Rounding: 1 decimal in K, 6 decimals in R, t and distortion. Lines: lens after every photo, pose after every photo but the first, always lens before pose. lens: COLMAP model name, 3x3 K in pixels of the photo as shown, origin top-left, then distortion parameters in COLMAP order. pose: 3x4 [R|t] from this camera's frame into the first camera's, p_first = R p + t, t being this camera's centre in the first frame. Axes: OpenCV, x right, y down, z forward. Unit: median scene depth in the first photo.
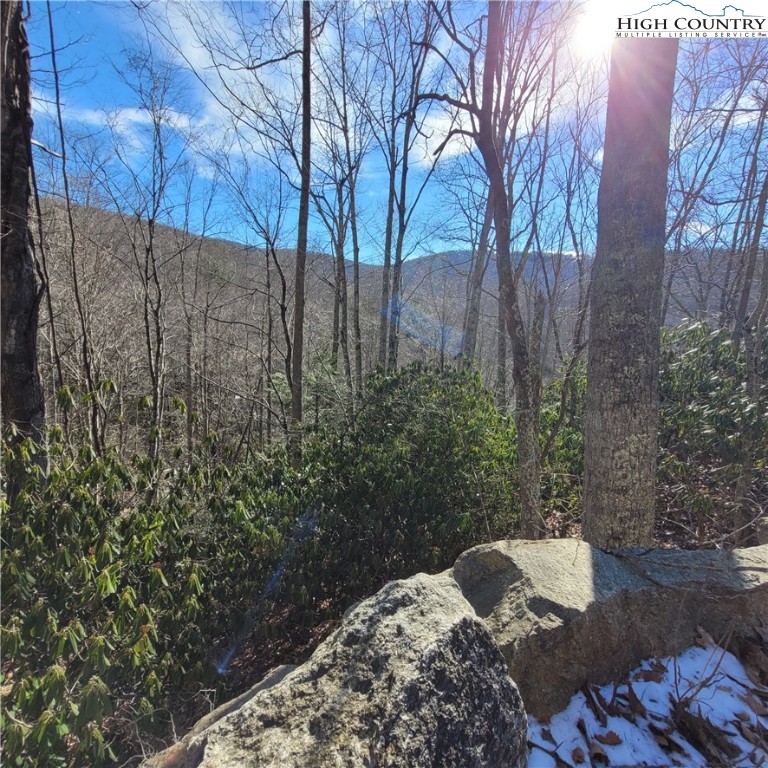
lens RADIAL K [[396.3, 0, 384.6], [0, 396.3, 389.0], [0, 0, 1]] dist [0.000130, 0.000826]
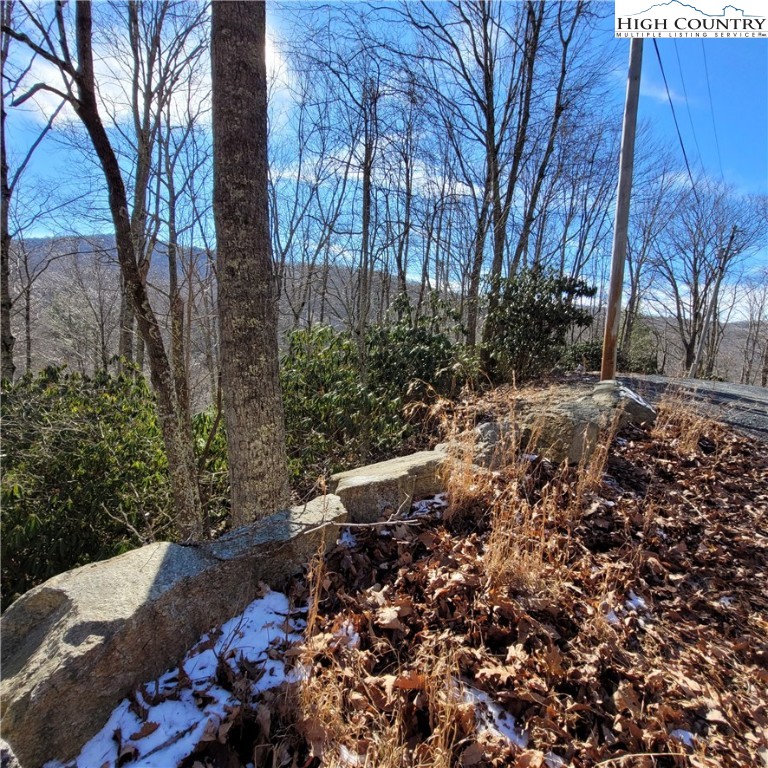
lens RADIAL K [[396.3, 0, 384.6], [0, 396.3, 389.0], [0, 0, 1]] dist [0.000130, 0.000826]
pose [[0.741375, -0.084263, 0.665779, 0.291215], [0.084123, 0.995929, 0.032373, 0.009557], [-0.665797, 0.032007, 0.745446, -0.149455]]
